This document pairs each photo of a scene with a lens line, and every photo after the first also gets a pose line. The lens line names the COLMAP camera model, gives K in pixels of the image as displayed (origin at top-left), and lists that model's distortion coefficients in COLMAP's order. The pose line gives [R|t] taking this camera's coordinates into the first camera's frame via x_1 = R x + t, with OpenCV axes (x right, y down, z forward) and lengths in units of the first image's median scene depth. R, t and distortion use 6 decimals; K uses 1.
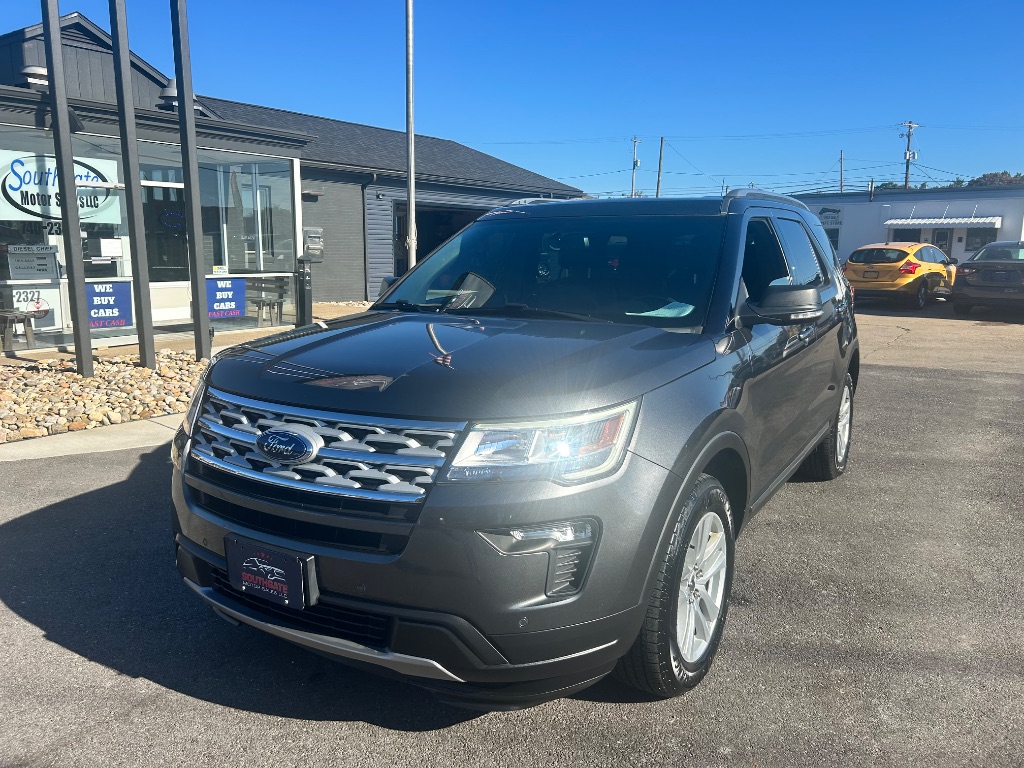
lens RADIAL K [[823.2, 0, 507.6], [0, 823.2, 353.5], [0, 0, 1]] dist [-0.038837, 0.005515]
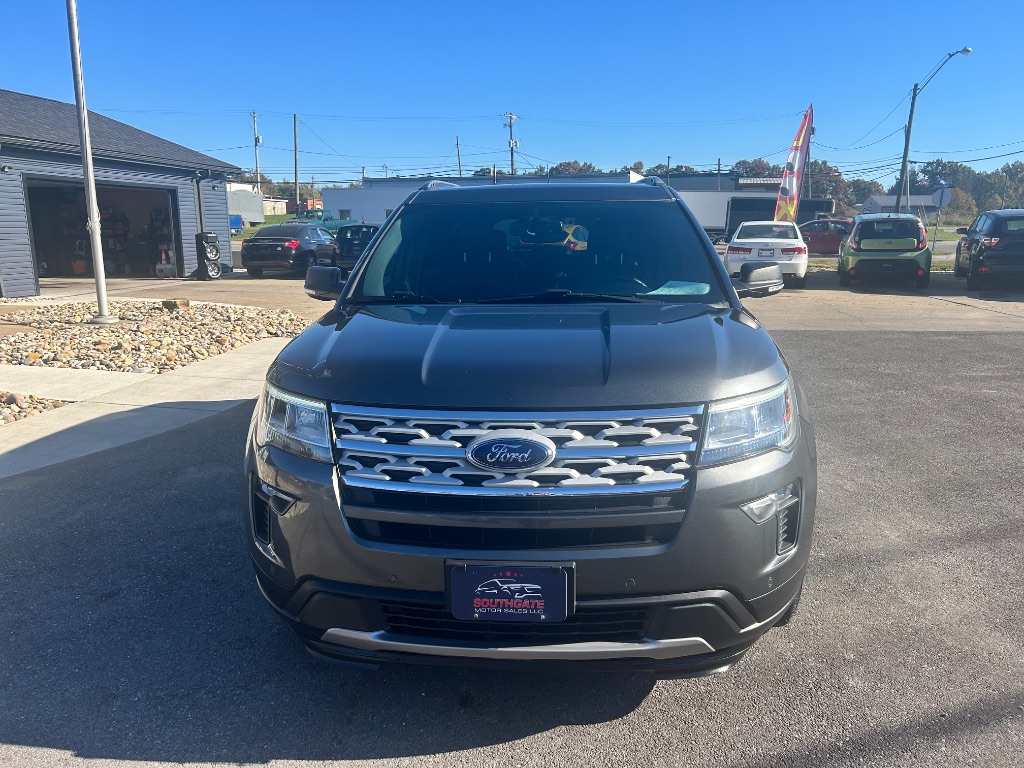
lens RADIAL K [[798.5, 0, 508.0], [0, 798.5, 381.5], [0, 0, 1]] dist [0.054193, -0.069450]
pose [[0.888867, -0.096511, 0.447885, -0.668423], [0.070311, 0.994716, 0.074805, -0.036275], [-0.452738, -0.035001, 0.890956, 0.199759]]
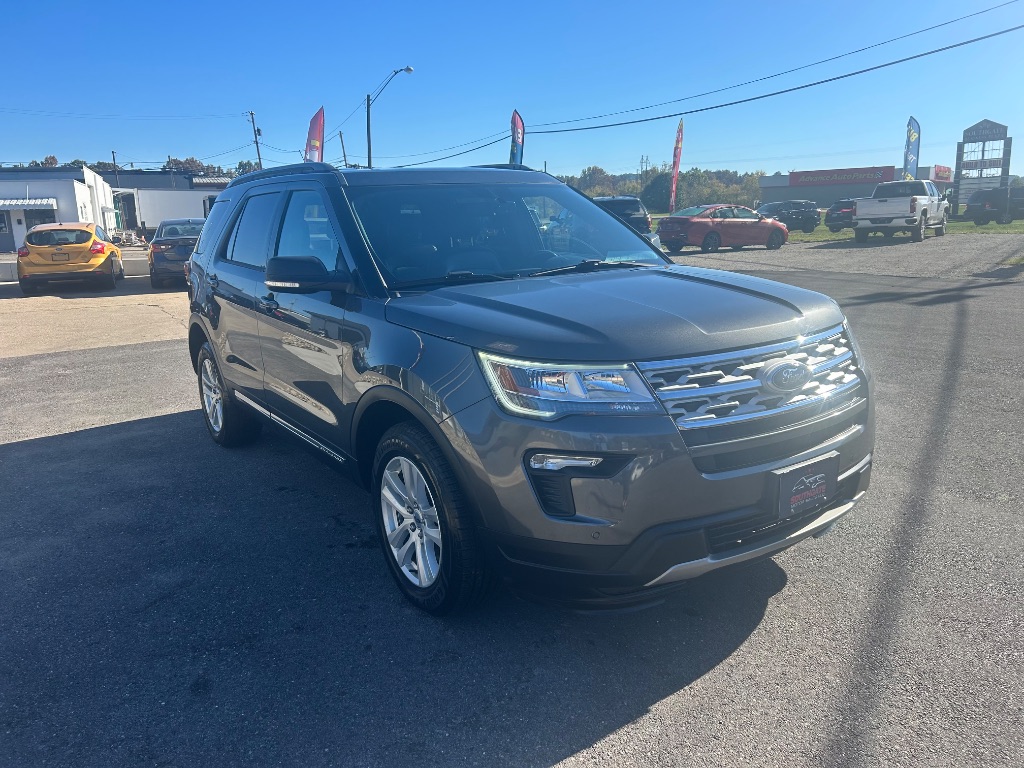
lens RADIAL K [[798.5, 0, 508.0], [0, 798.5, 381.5], [0, 0, 1]] dist [0.054193, -0.069450]
pose [[0.389622, -0.200518, 0.898881, -1.426640], [0.152514, 0.976582, 0.151743, -0.110013], [-0.908259, 0.077970, 0.411080, 0.891708]]
